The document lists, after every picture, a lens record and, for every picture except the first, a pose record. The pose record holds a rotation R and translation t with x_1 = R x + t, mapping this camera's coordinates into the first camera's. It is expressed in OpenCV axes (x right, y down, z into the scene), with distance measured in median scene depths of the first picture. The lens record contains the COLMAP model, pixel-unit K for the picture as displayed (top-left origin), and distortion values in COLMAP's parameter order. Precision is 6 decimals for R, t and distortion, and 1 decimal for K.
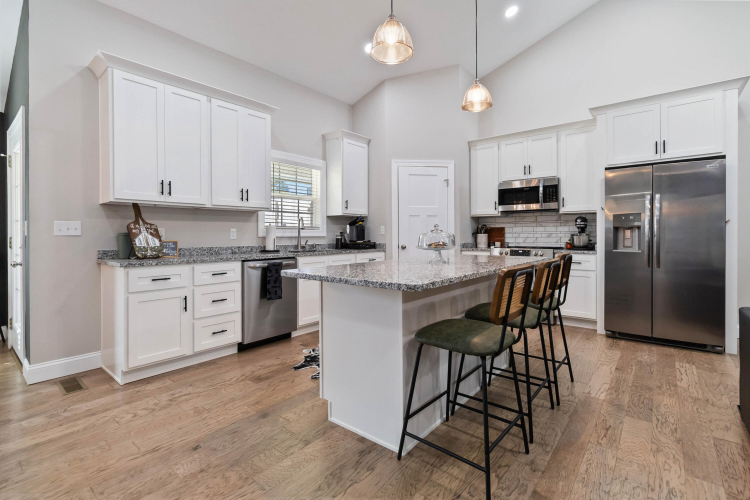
lens RADIAL K [[348.3, 0, 381.6], [0, 348.3, 235.6], [0, 0, 1]] dist [0.003485, 0.000327]
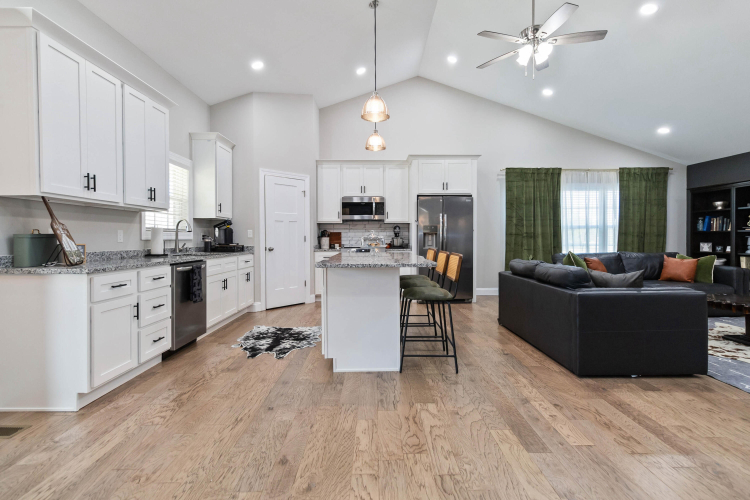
lens RADIAL K [[348.3, 0, 381.6], [0, 348.3, 235.6], [0, 0, 1]] dist [0.003485, 0.000327]
pose [[0.771869, 0.007028, 0.635742, -0.390166], [0.000109, 0.999937, -0.011187, 0.002820], [-0.635781, 0.008704, 0.771820, -0.074204]]
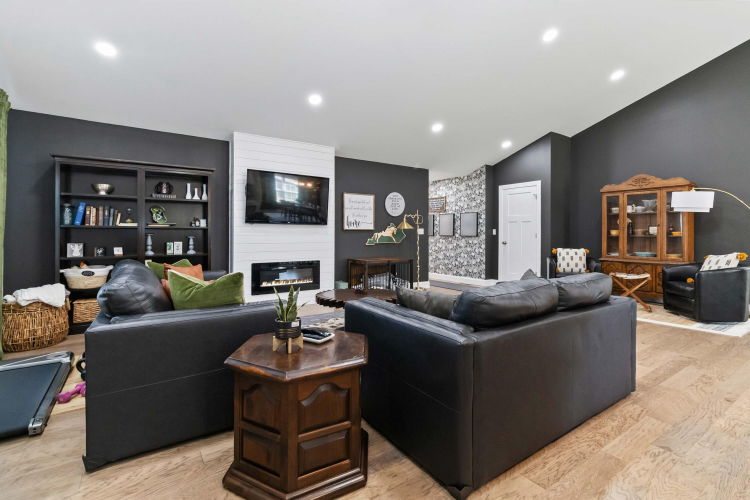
lens RADIAL K [[348.3, 0, 381.6], [0, 348.3, 235.6], [0, 0, 1]] dist [0.003485, 0.000327]
pose [[-0.956673, 0.001032, 0.291163, 0.443986], [0.002270, 0.999990, 0.003917, -0.005818], [-0.291156, 0.004408, -0.956665, 0.777671]]
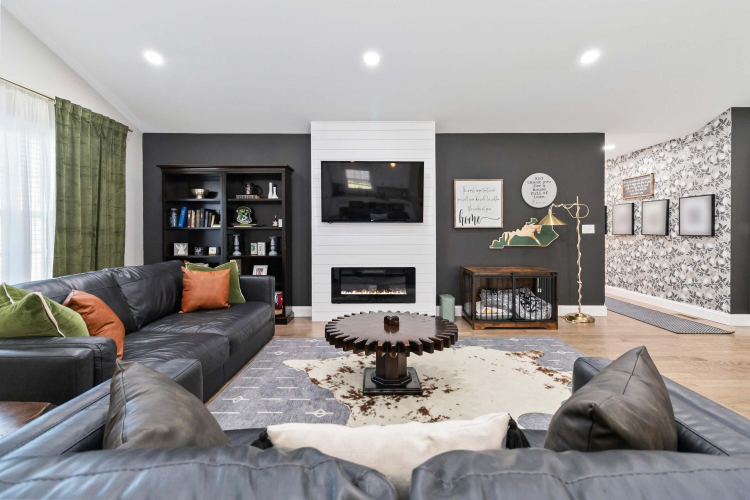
lens RADIAL K [[348.3, 0, 381.6], [0, 348.3, 235.6], [0, 0, 1]] dist [0.003485, 0.000327]
pose [[-0.624721, -0.001131, 0.780847, 0.305661], [0.006637, 0.999955, 0.006758, -0.009519], [-0.780820, 0.009404, -0.624686, 0.341416]]
